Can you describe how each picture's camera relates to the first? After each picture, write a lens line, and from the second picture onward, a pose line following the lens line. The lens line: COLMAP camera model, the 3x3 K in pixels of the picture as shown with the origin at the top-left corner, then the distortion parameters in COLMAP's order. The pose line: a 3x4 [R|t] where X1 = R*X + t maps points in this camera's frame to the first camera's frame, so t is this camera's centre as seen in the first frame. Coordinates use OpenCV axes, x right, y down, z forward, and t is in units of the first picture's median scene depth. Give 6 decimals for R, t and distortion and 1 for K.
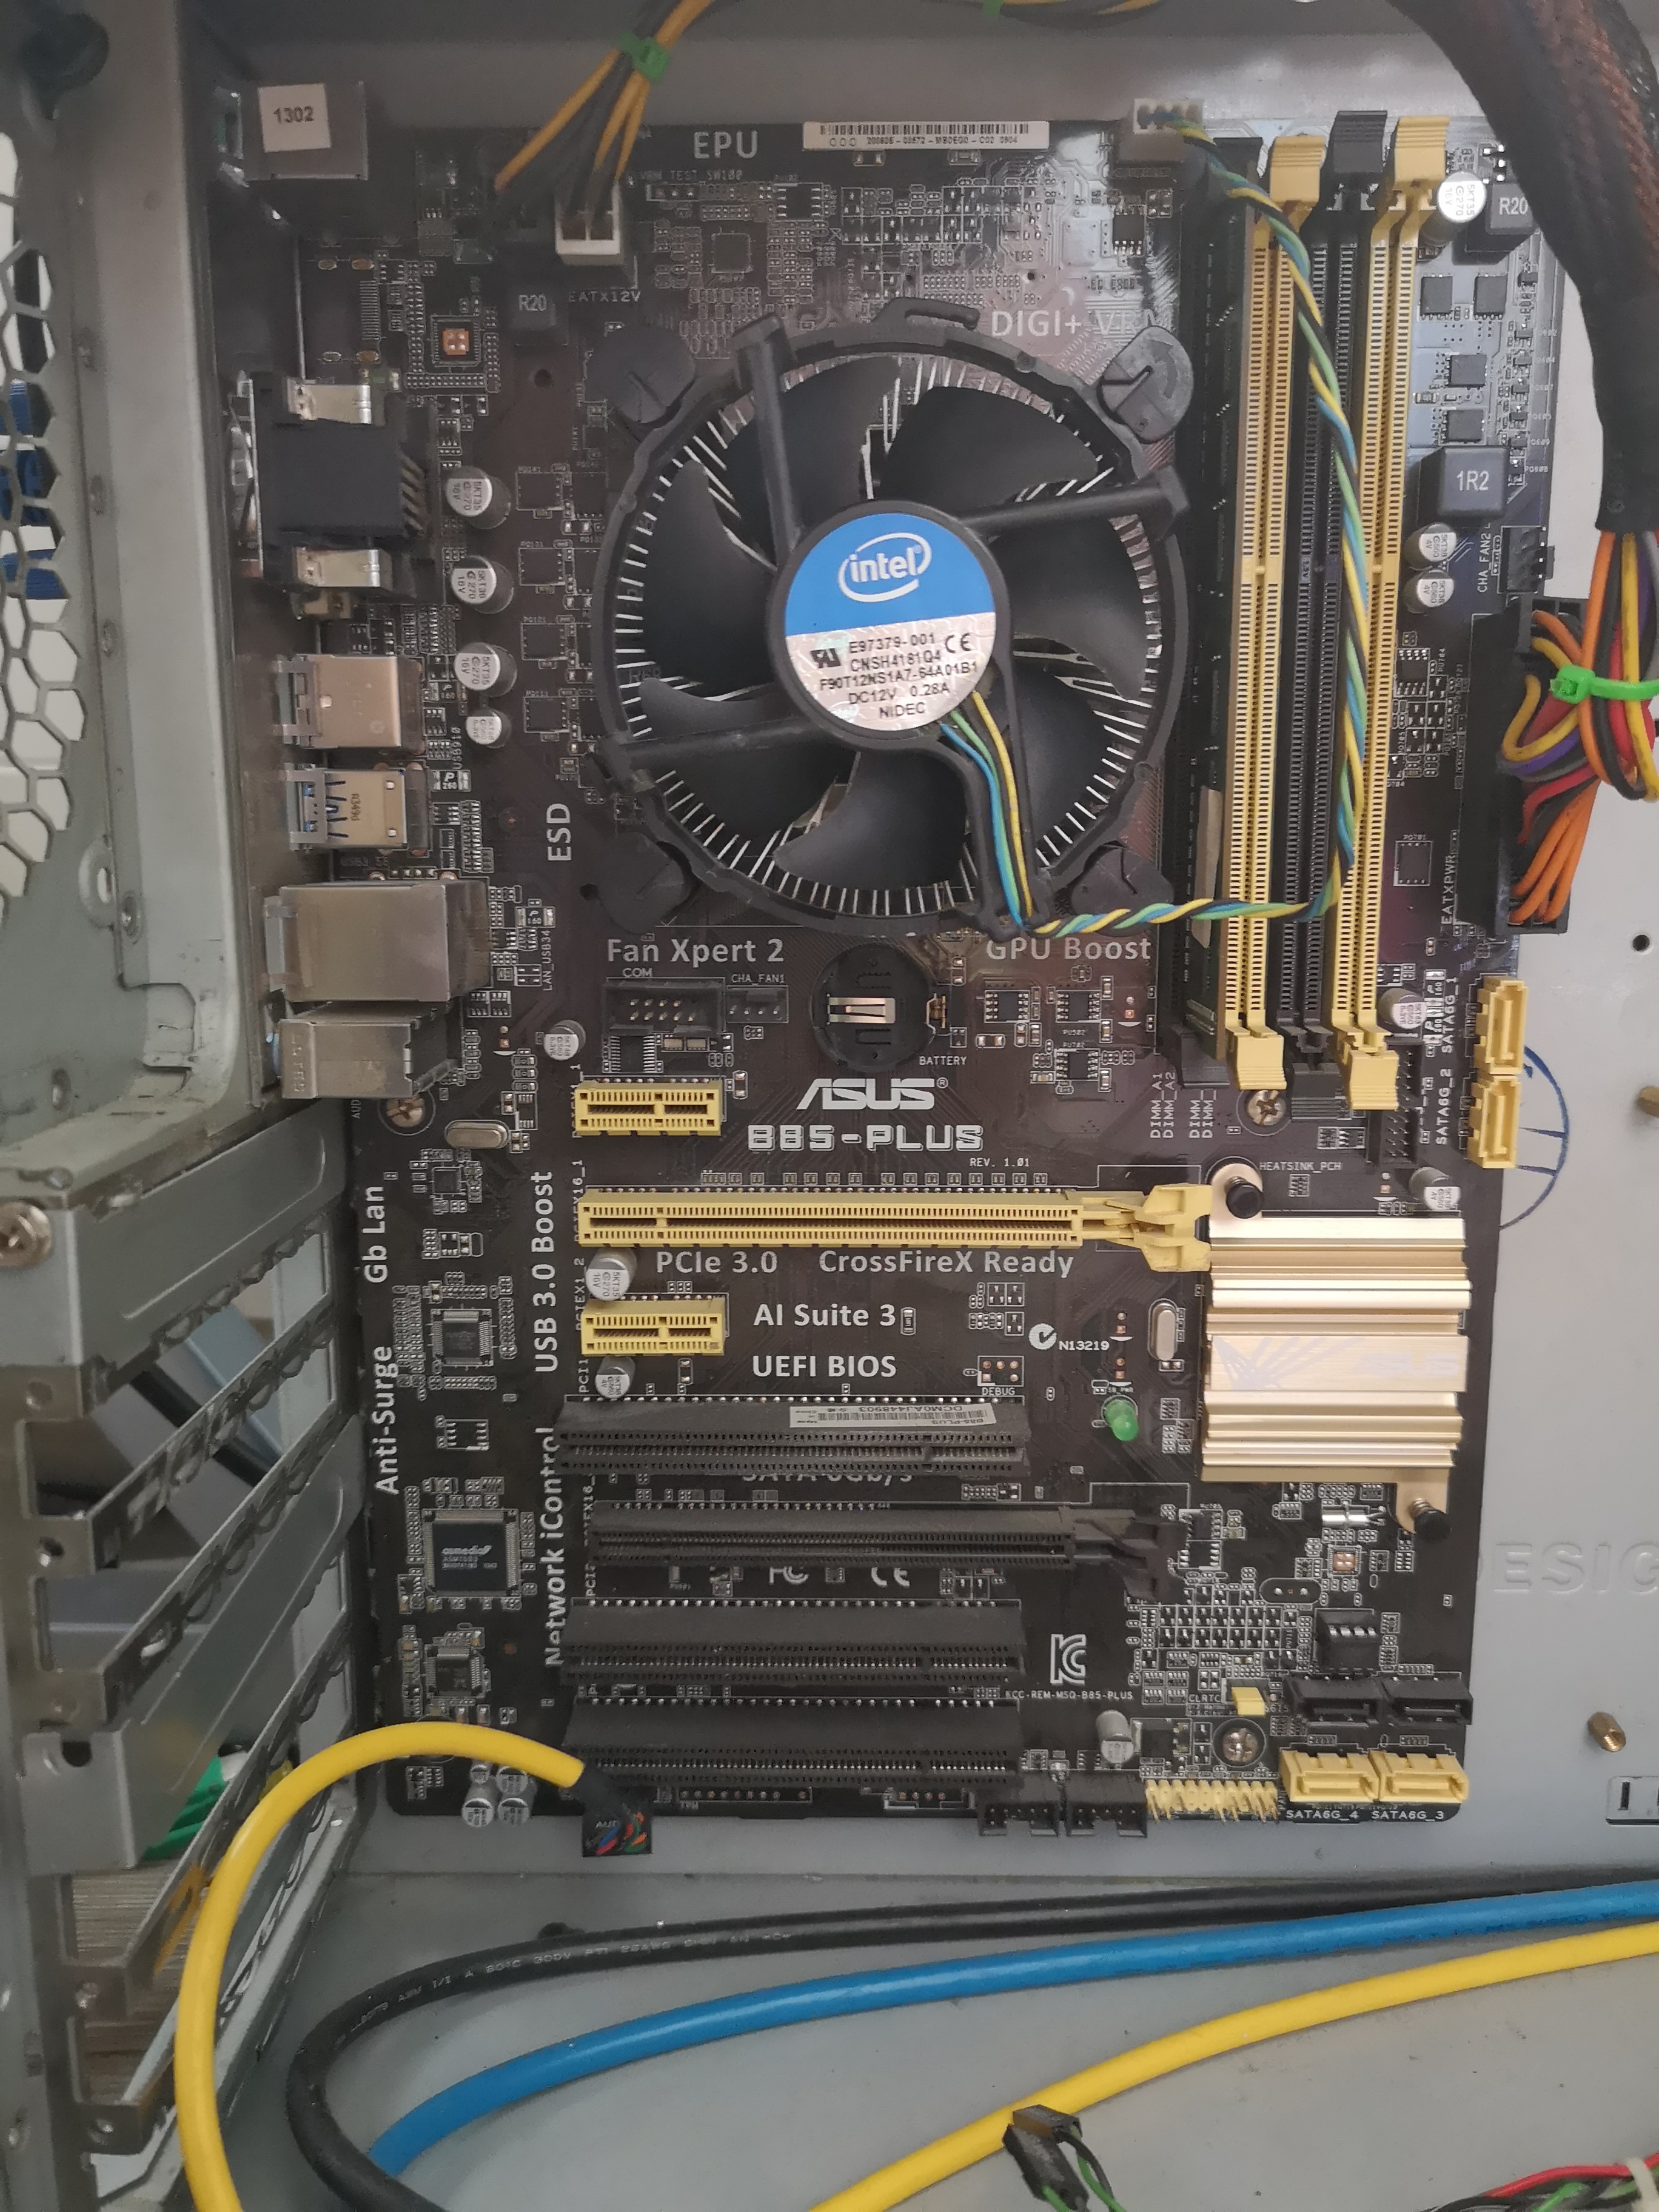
lens RADIAL K [[1737.1, 0, 822.6], [0, 1737.1, 1105.0], [0, 0, 1]] dist [0.036119, -0.078268]
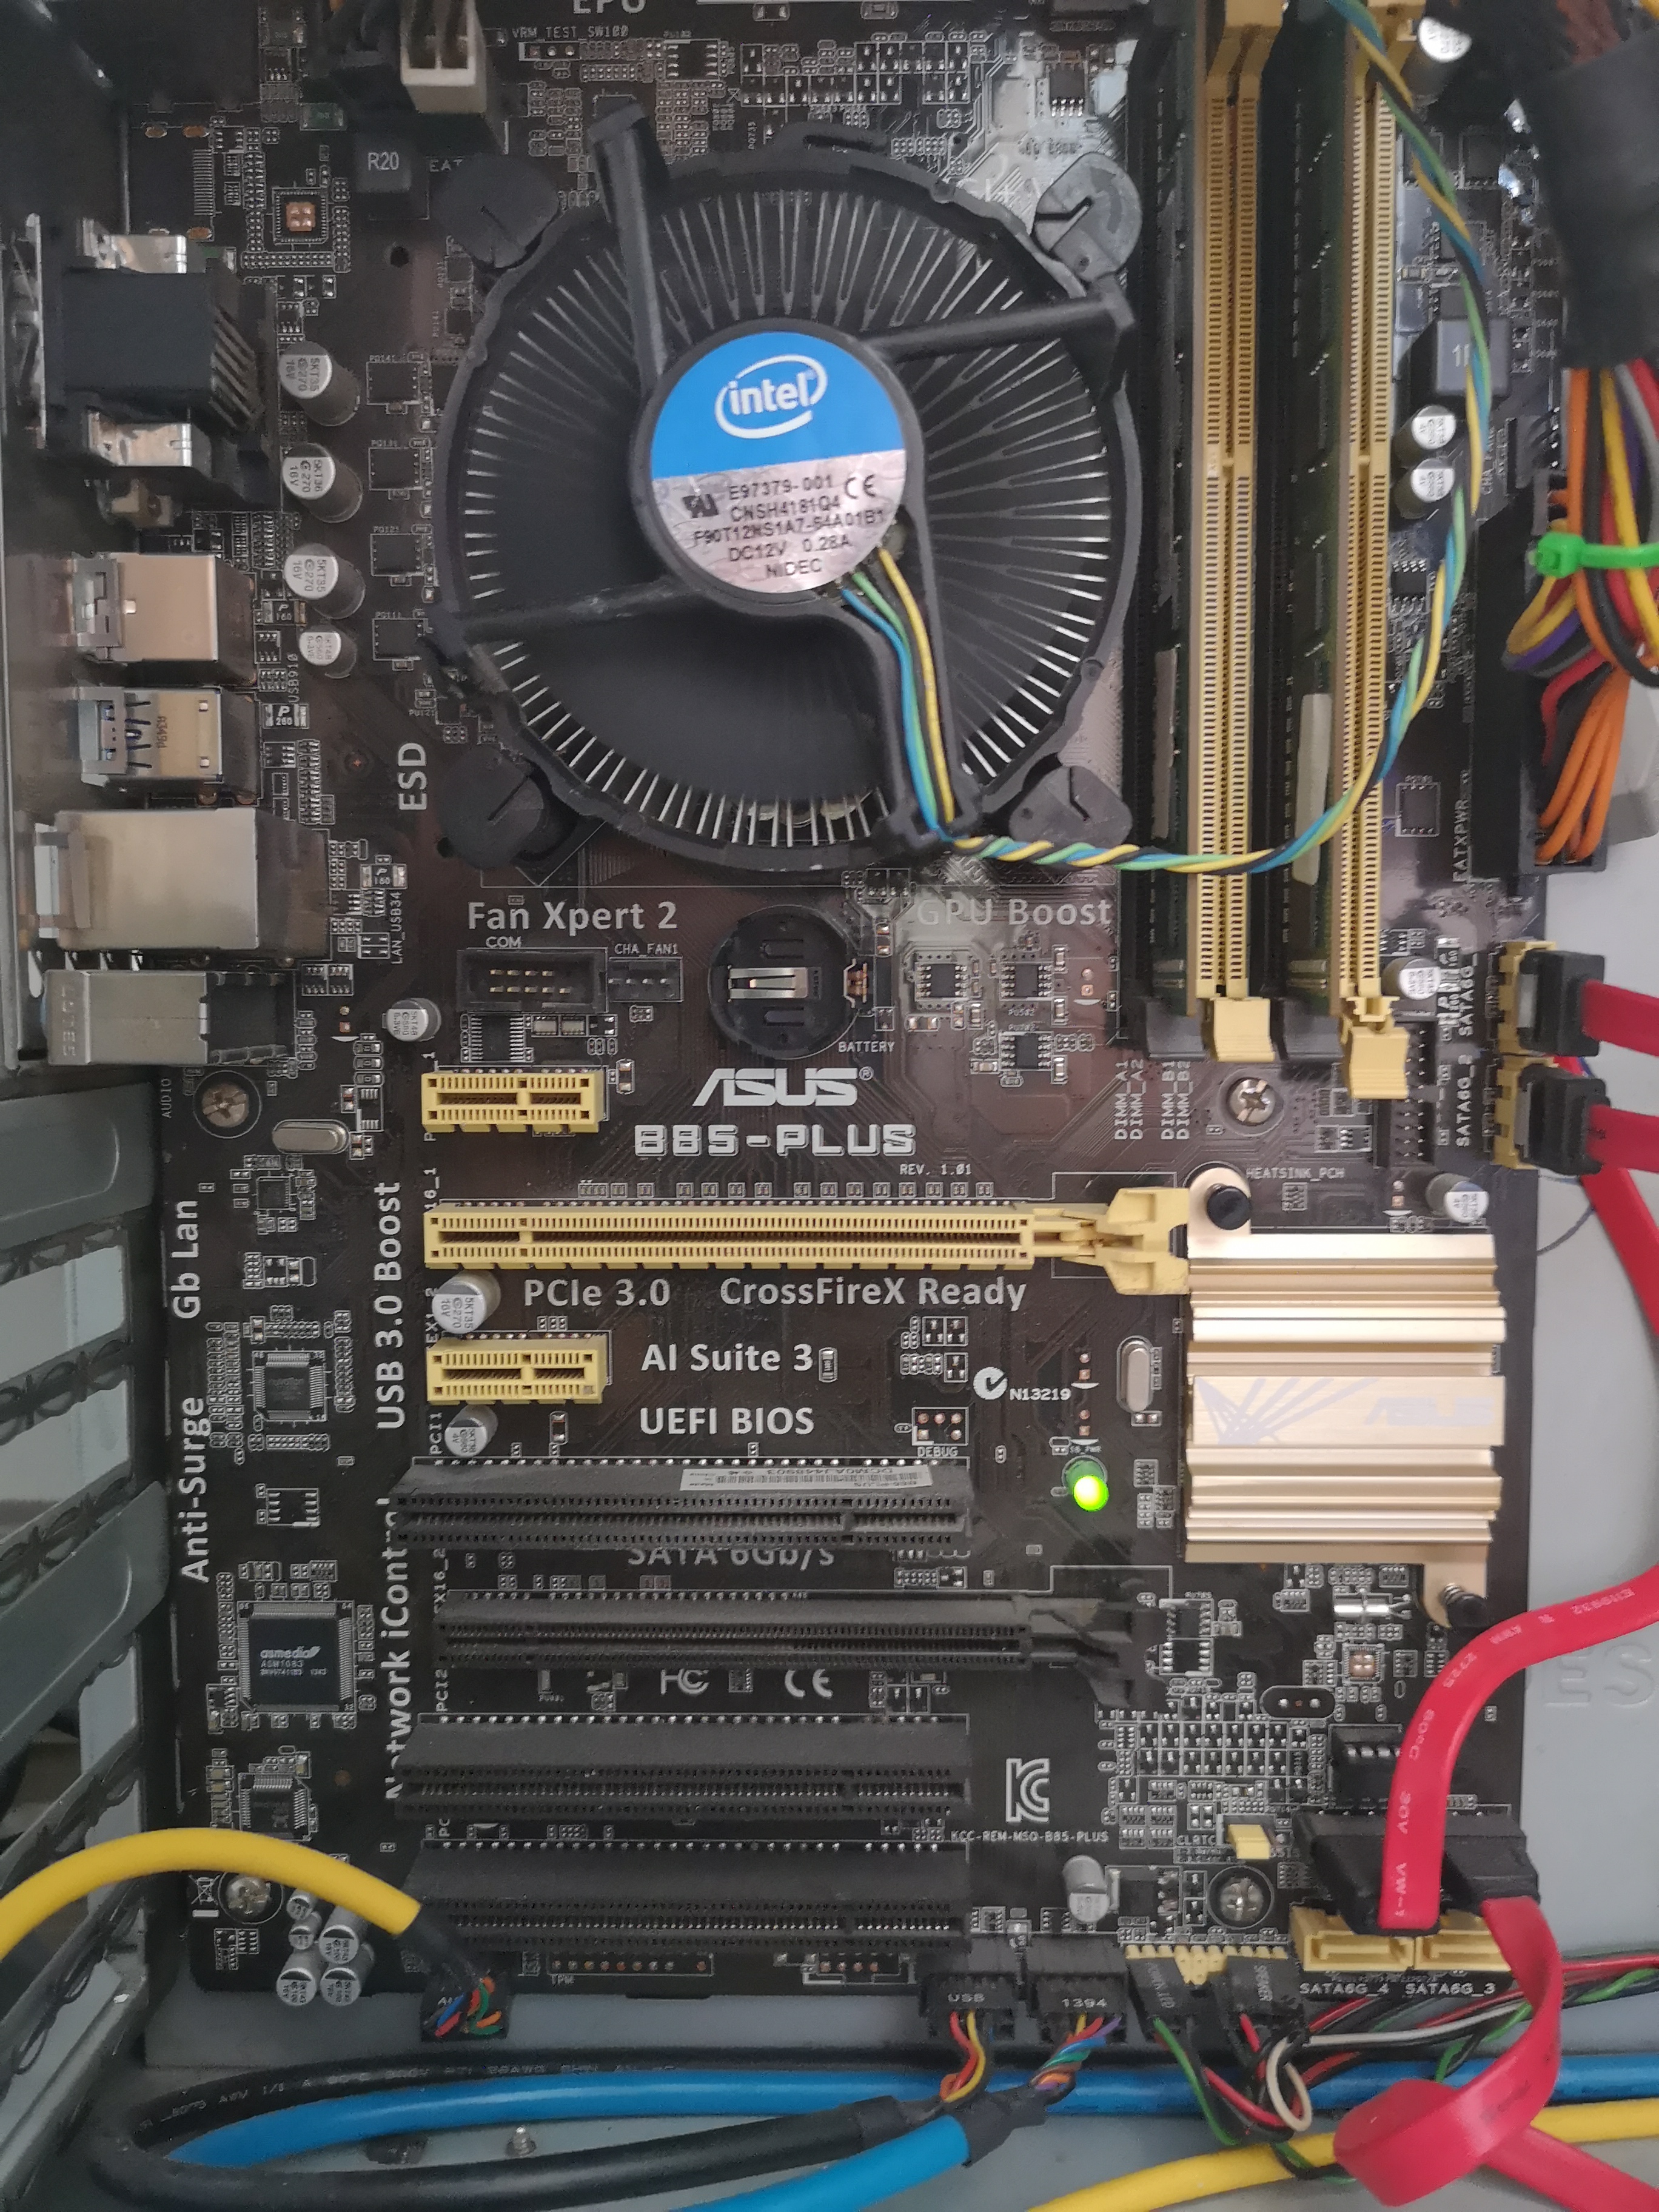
lens RADIAL K [[1737.1, 0, 830.2], [0, 1737.1, 1119.5], [0, 0, 1]] dist [0.036119, -0.078268]
pose [[0.999998, -0.000111, 0.001848, 0.050033], [0.000300, 0.994707, -0.102749, 0.095520], [-0.001827, 0.102749, 0.994706, 0.167691]]
